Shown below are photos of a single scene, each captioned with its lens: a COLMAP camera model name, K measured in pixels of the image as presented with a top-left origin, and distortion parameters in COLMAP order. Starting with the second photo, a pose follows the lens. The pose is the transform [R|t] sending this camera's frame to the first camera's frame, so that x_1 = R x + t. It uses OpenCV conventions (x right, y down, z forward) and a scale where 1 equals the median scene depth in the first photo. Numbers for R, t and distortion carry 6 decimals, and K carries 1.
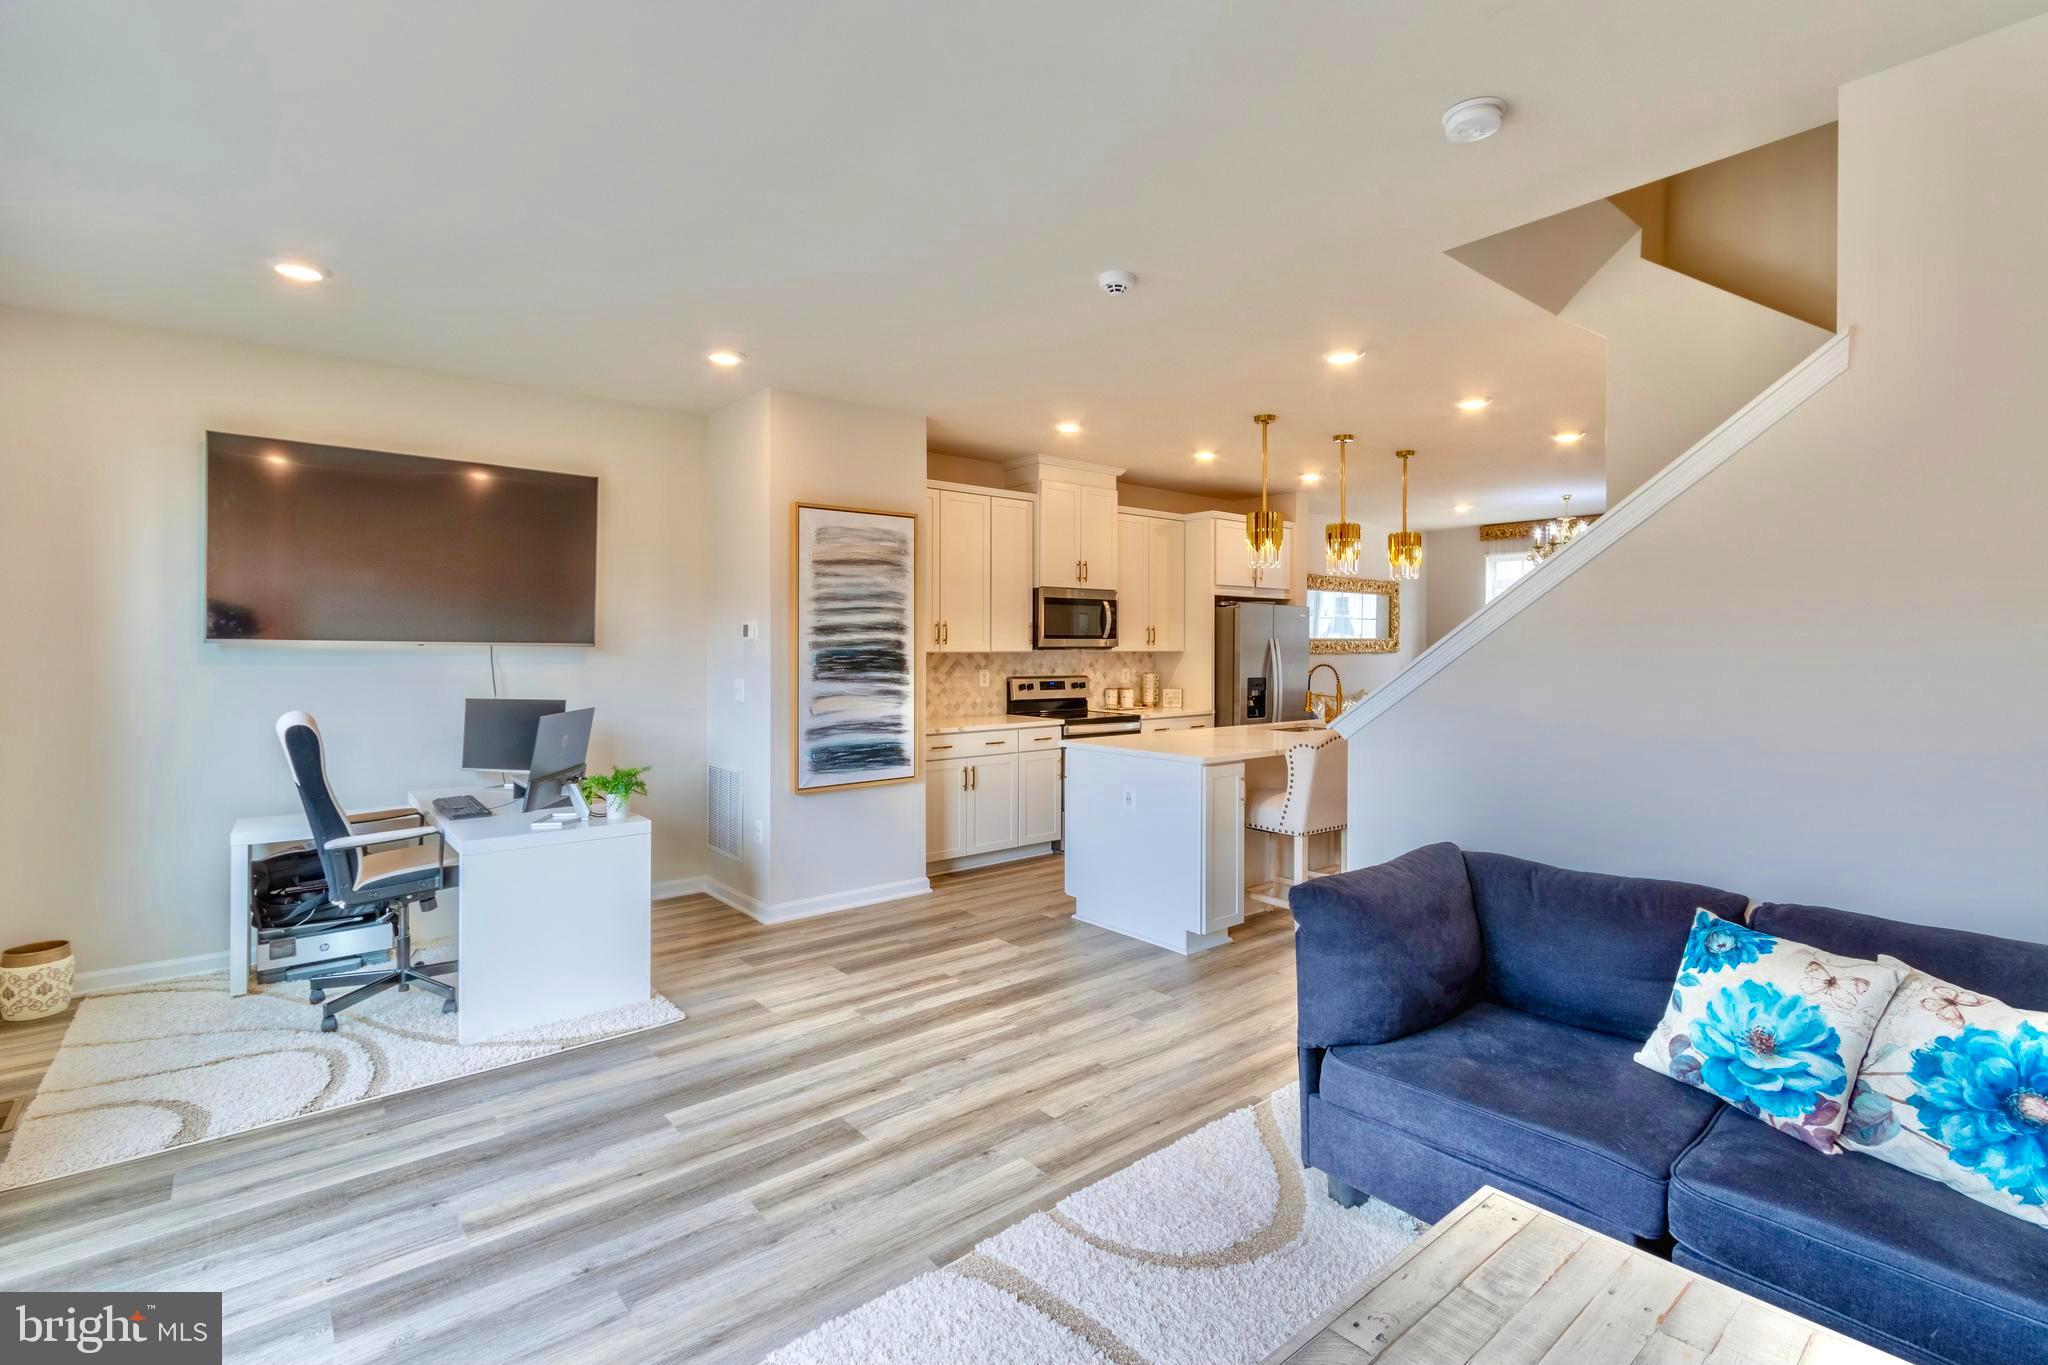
lens RADIAL K [[942.4, 0, 1029.0], [0, 942.4, 648.0], [0, 0, 1]] dist [0.005184, -0.001085]
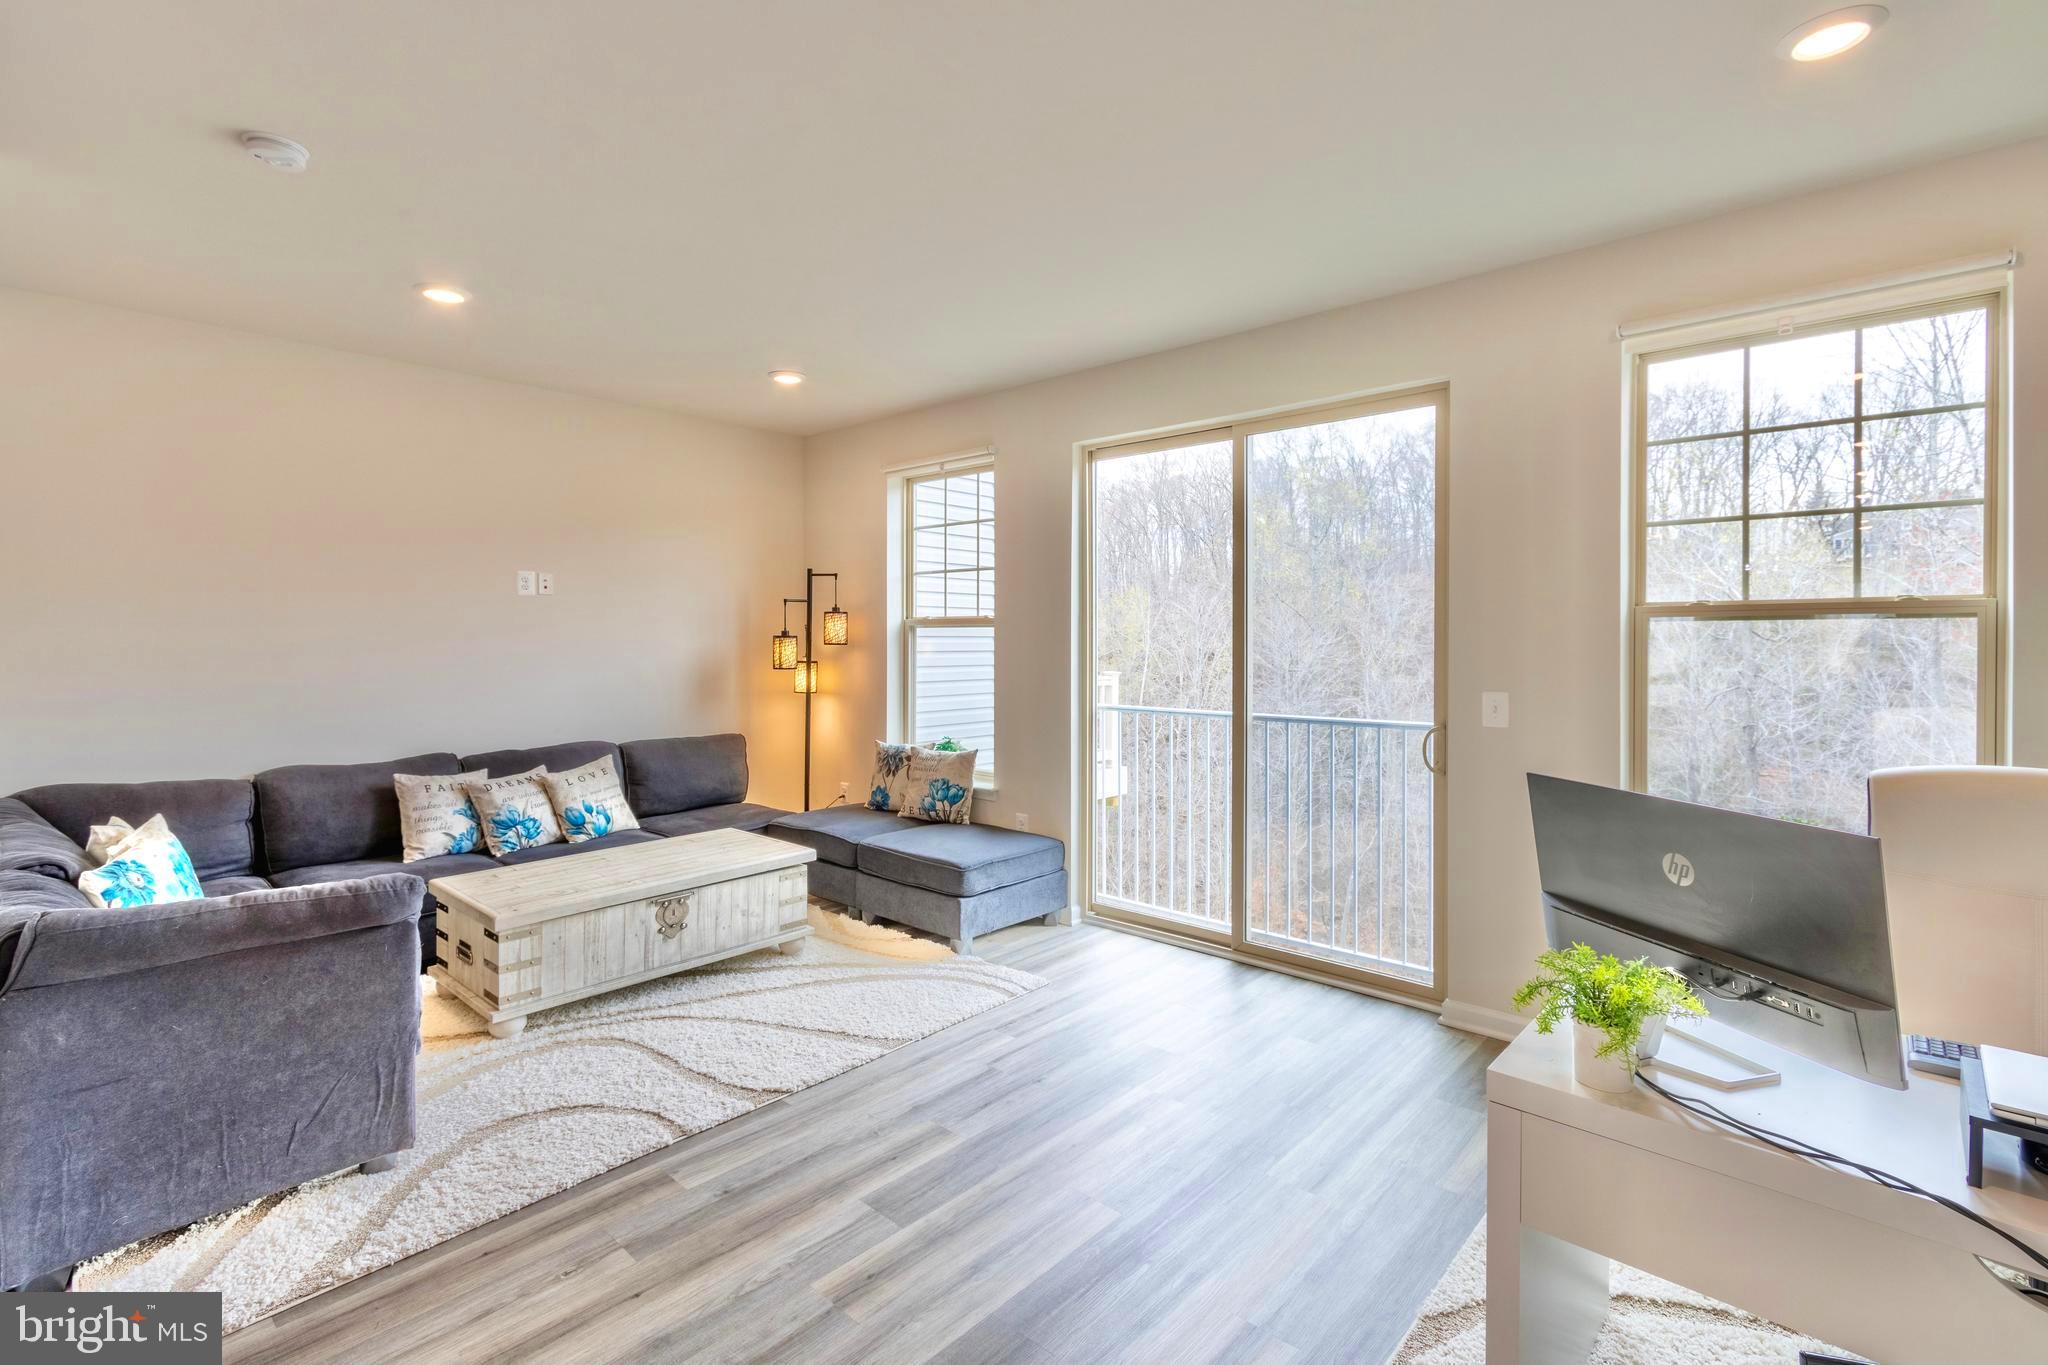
lens RADIAL K [[936.8, 0, 1030.0], [0, 936.8, 648.6], [0, 0, 1]] dist [0.005019, -0.000857]
pose [[-0.990137, -0.001305, -0.140098, -0.112688], [-0.002945, 0.999930, 0.011499, -0.002041], [0.140073, 0.011799, -0.990071, 1.039609]]
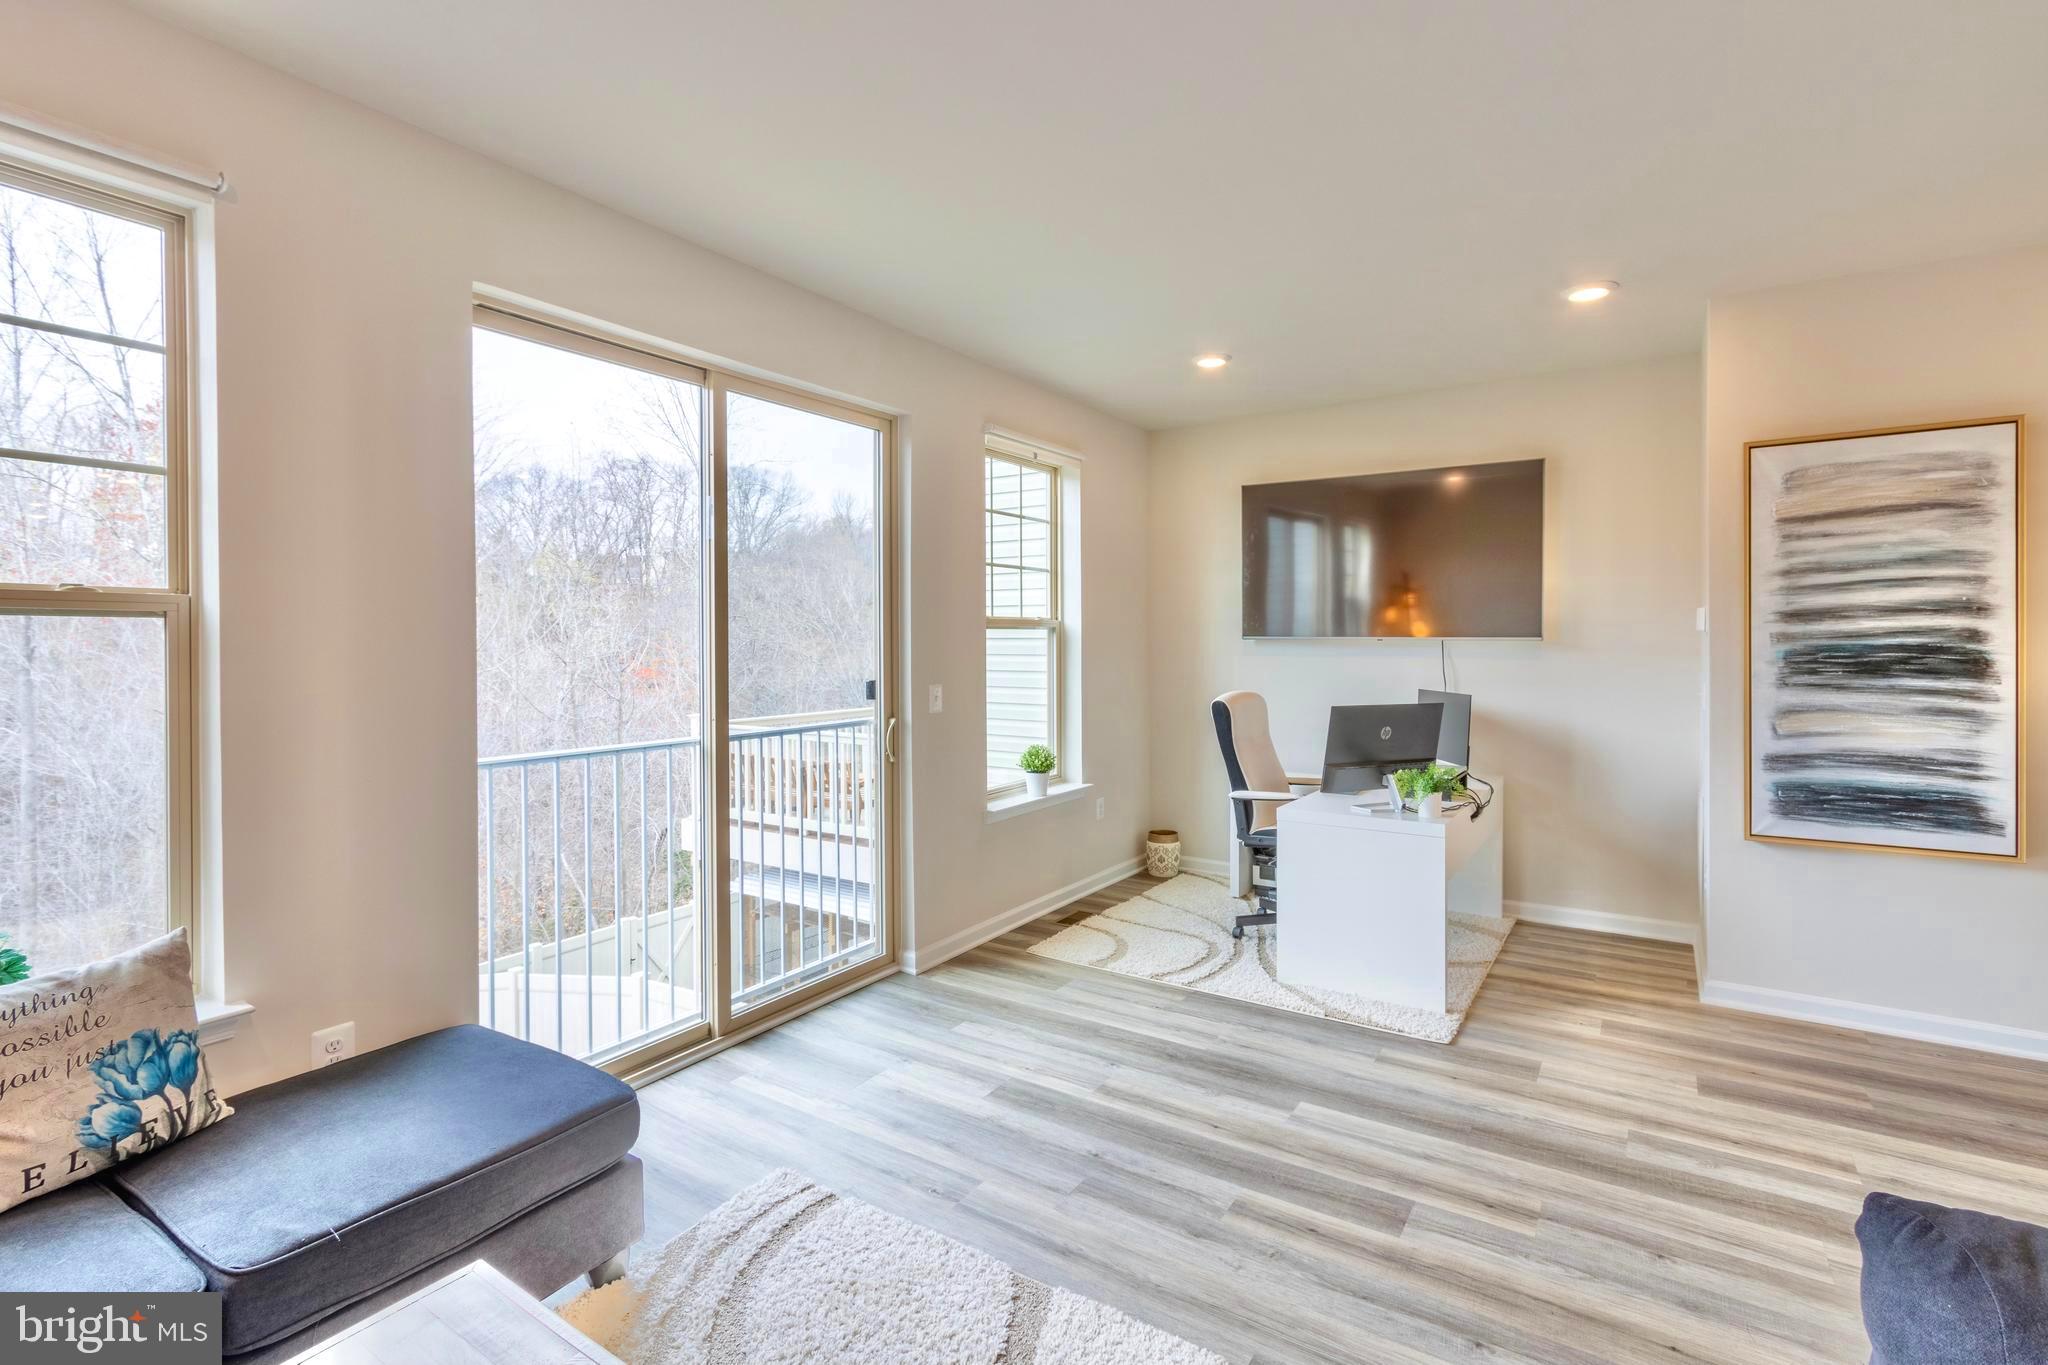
lens RADIAL K [[942.4, 0, 1029.0], [0, 942.4, 648.0], [0, 0, 1]] dist [0.005184, -0.001085]
pose [[0.284802, 0.005264, -0.958572, 0.292815], [0.003048, 0.999975, 0.006397, -0.001421], [0.958582, -0.004744, 0.284778, 0.250852]]
